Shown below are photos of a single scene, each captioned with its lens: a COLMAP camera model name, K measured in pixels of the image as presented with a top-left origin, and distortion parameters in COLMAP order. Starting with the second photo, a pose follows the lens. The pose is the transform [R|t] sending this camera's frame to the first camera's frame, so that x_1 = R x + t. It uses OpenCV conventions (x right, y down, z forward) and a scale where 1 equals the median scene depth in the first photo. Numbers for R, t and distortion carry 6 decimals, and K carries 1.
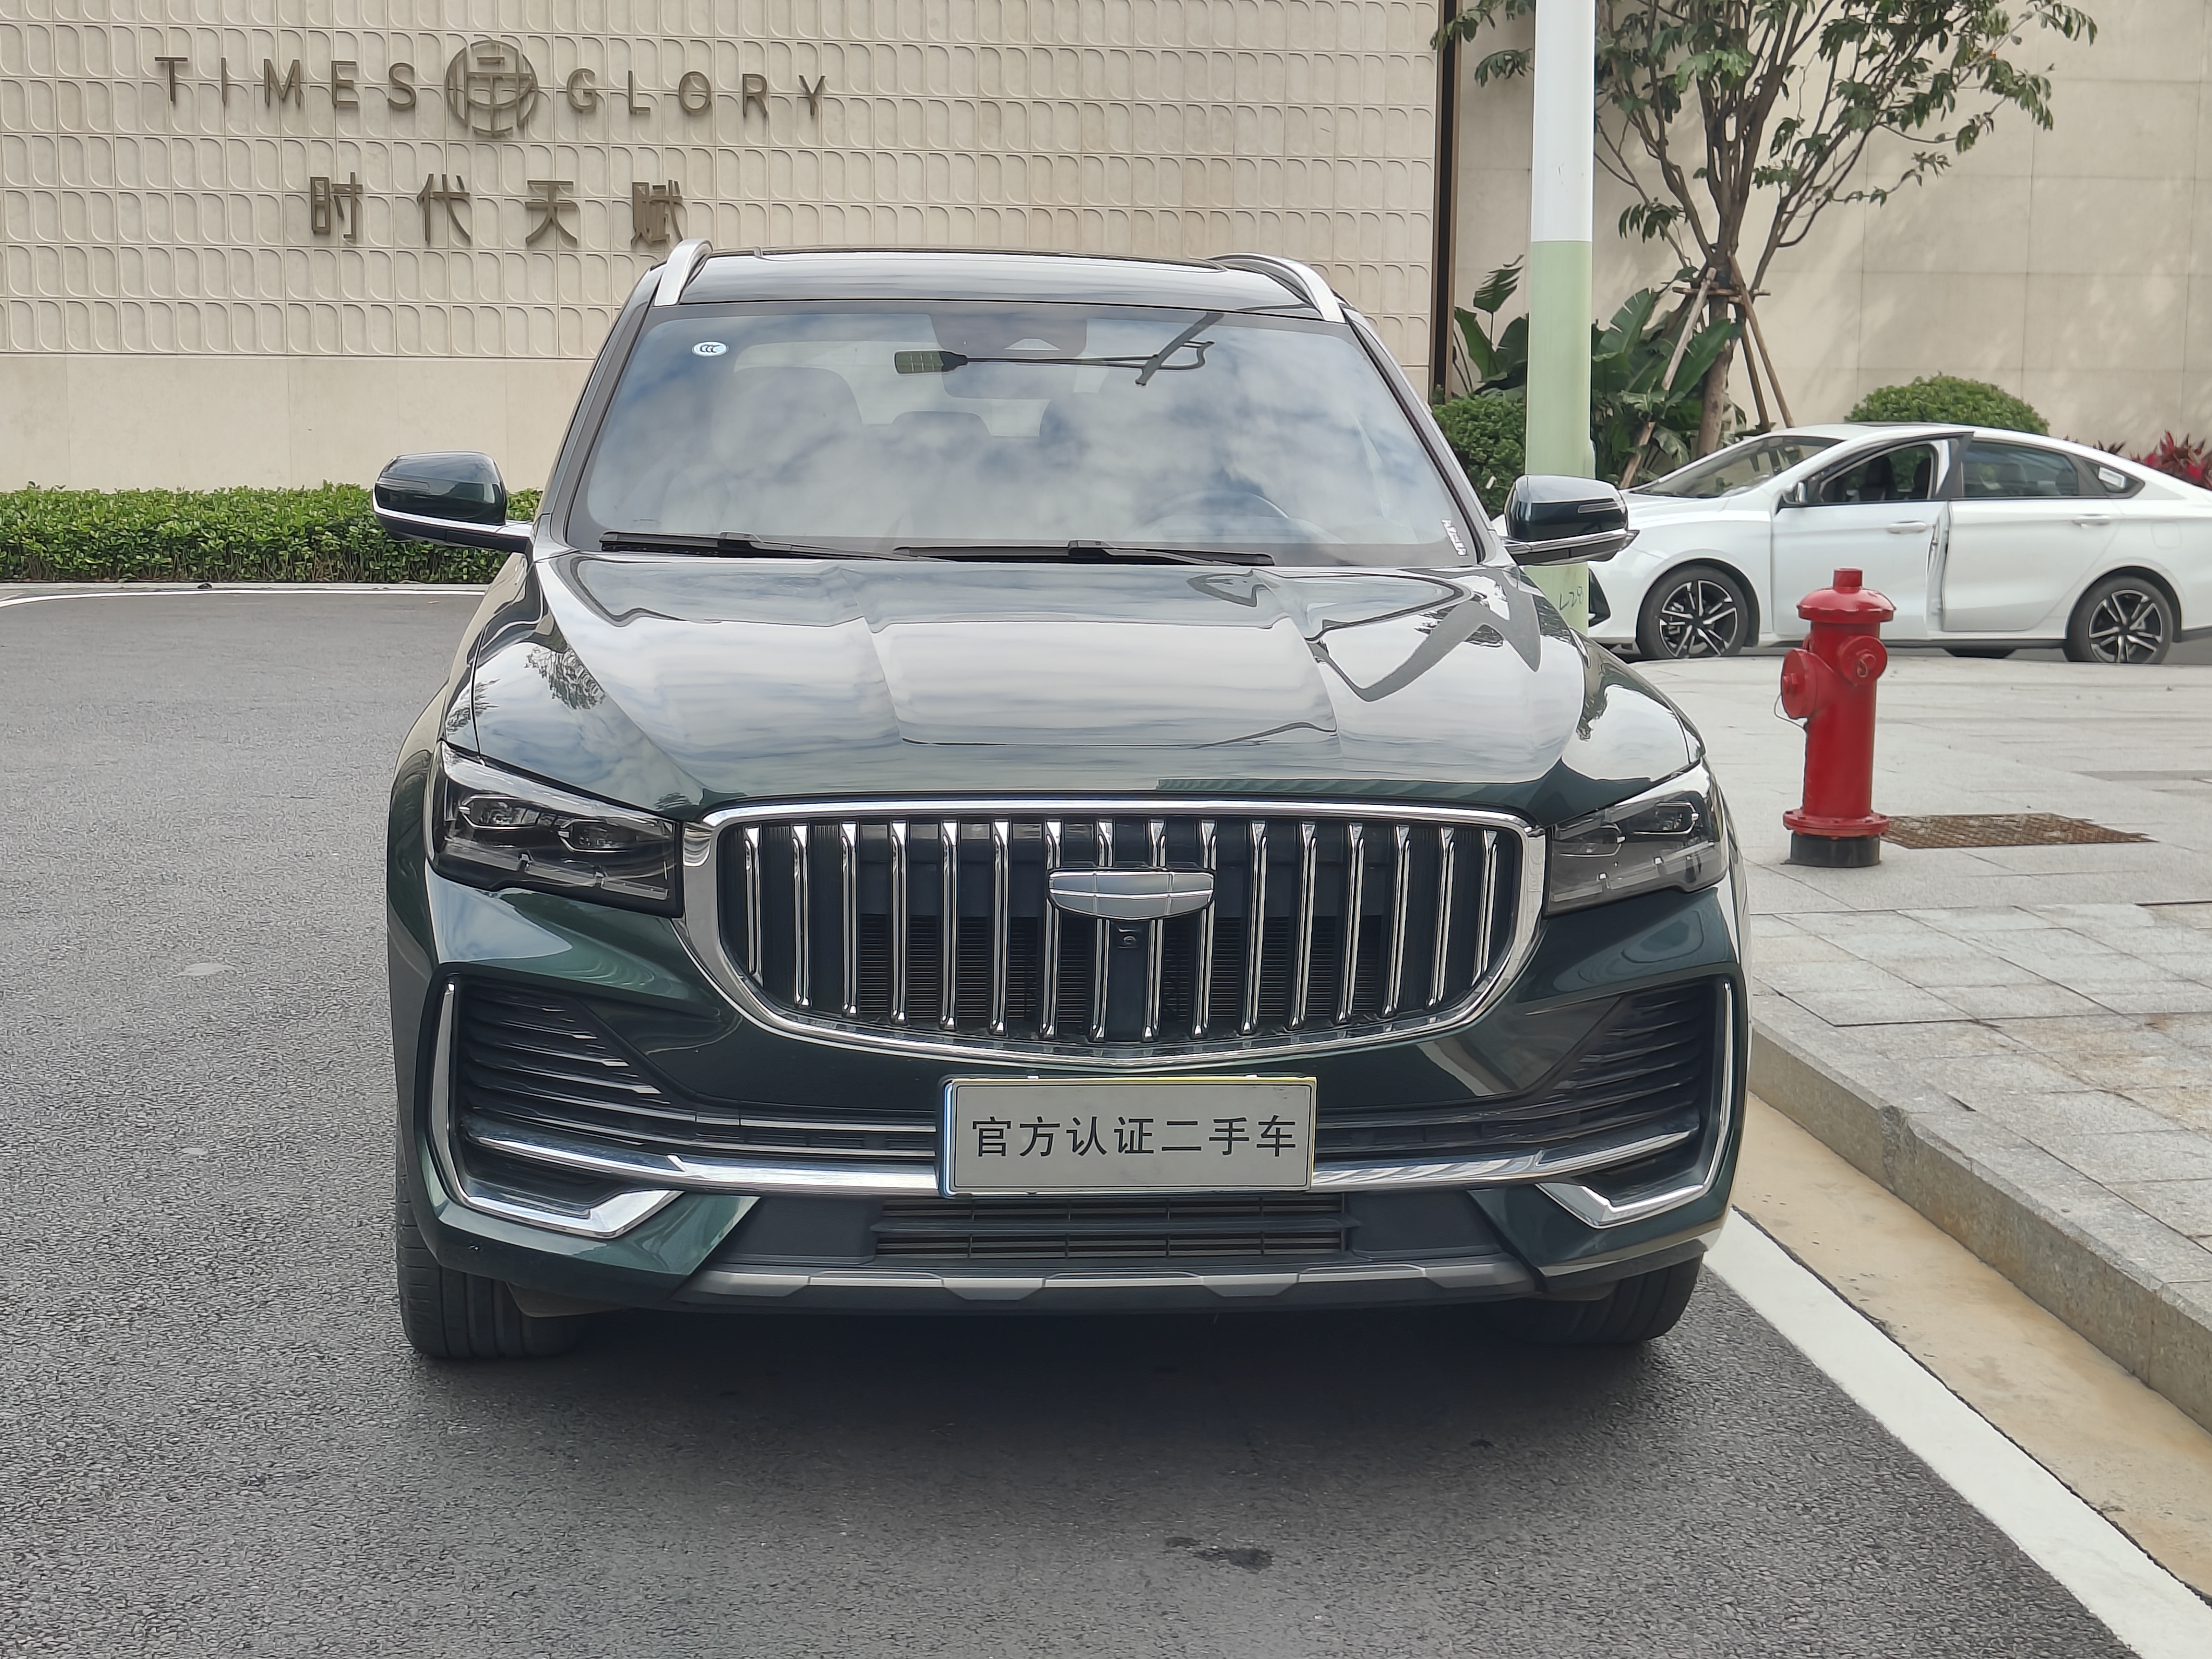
lens RADIAL K [[3134.3, 0, 1094.5], [0, 3134.3, 839.2], [0, 0, 1]] dist [0.034238, 0.000000]
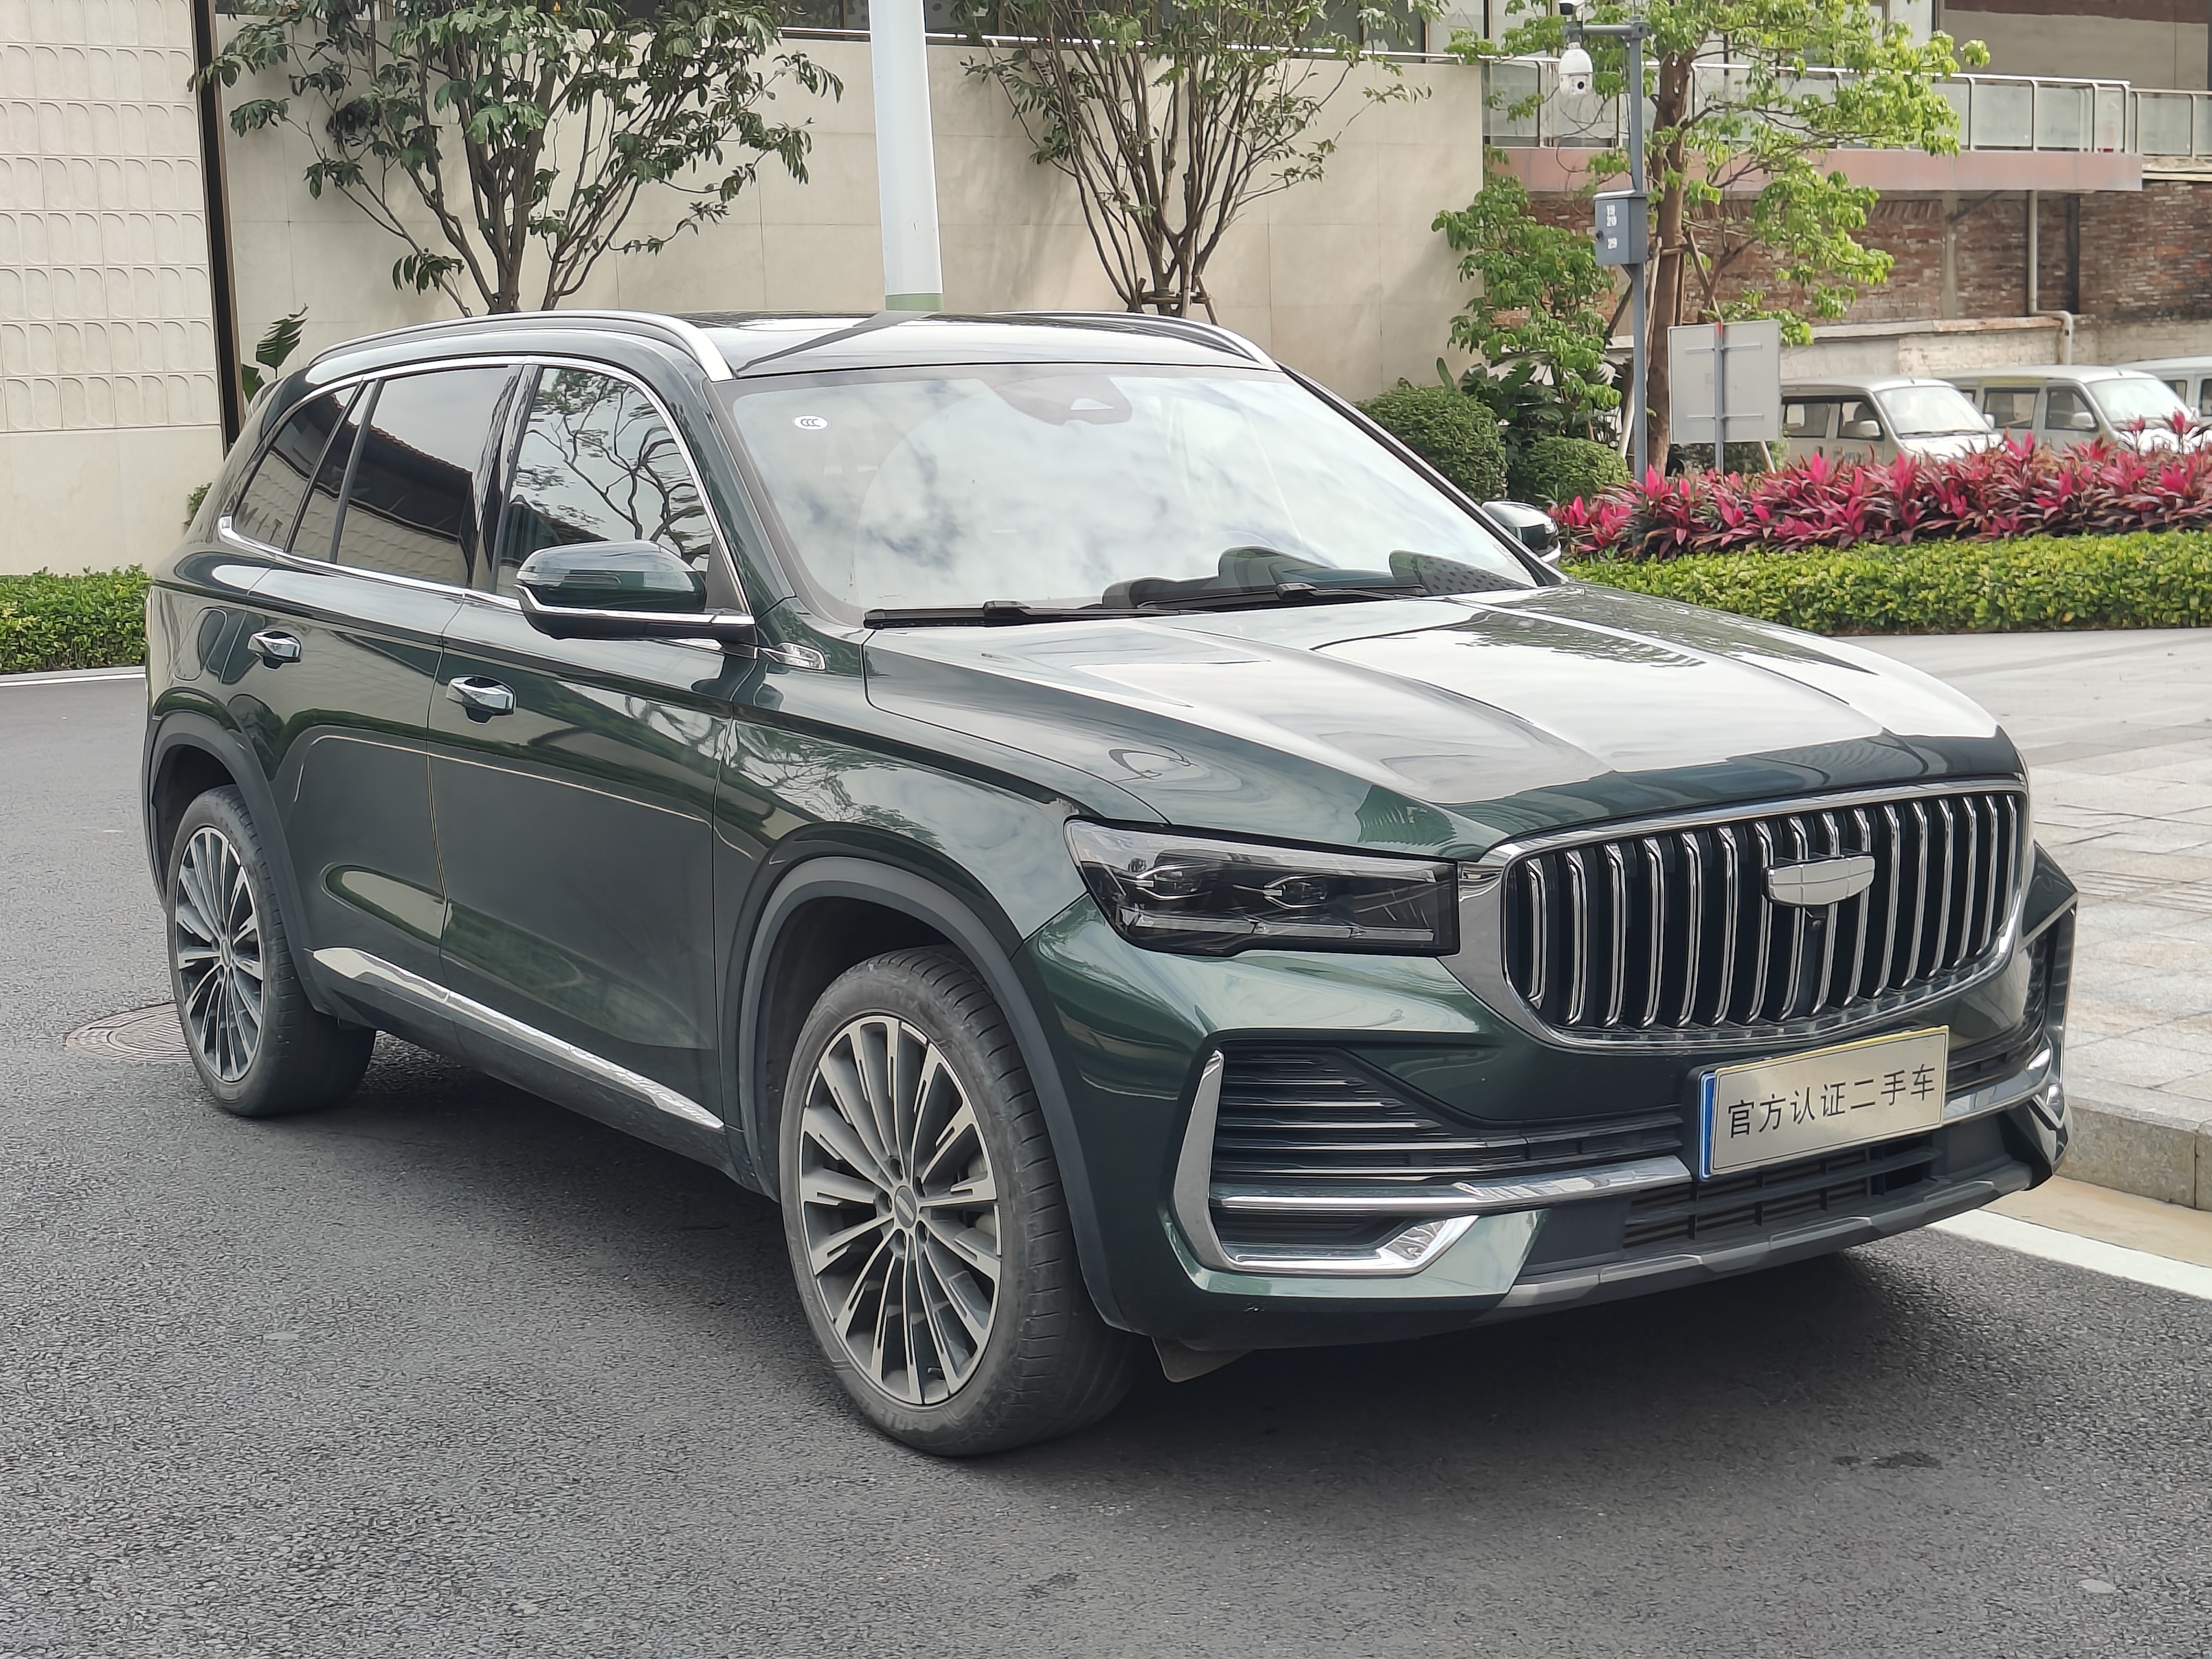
lens RADIAL K [[3134.3, 0, 1086.9], [0, 3134.3, 824.7], [0, 0, 1]] dist [0.034238, 0.000000]
pose [[0.879850, -0.103611, 0.463820, -0.128259], [0.112120, 0.993651, 0.009281, -0.007433], [-0.461837, 0.043837, 0.885881, 0.023156]]
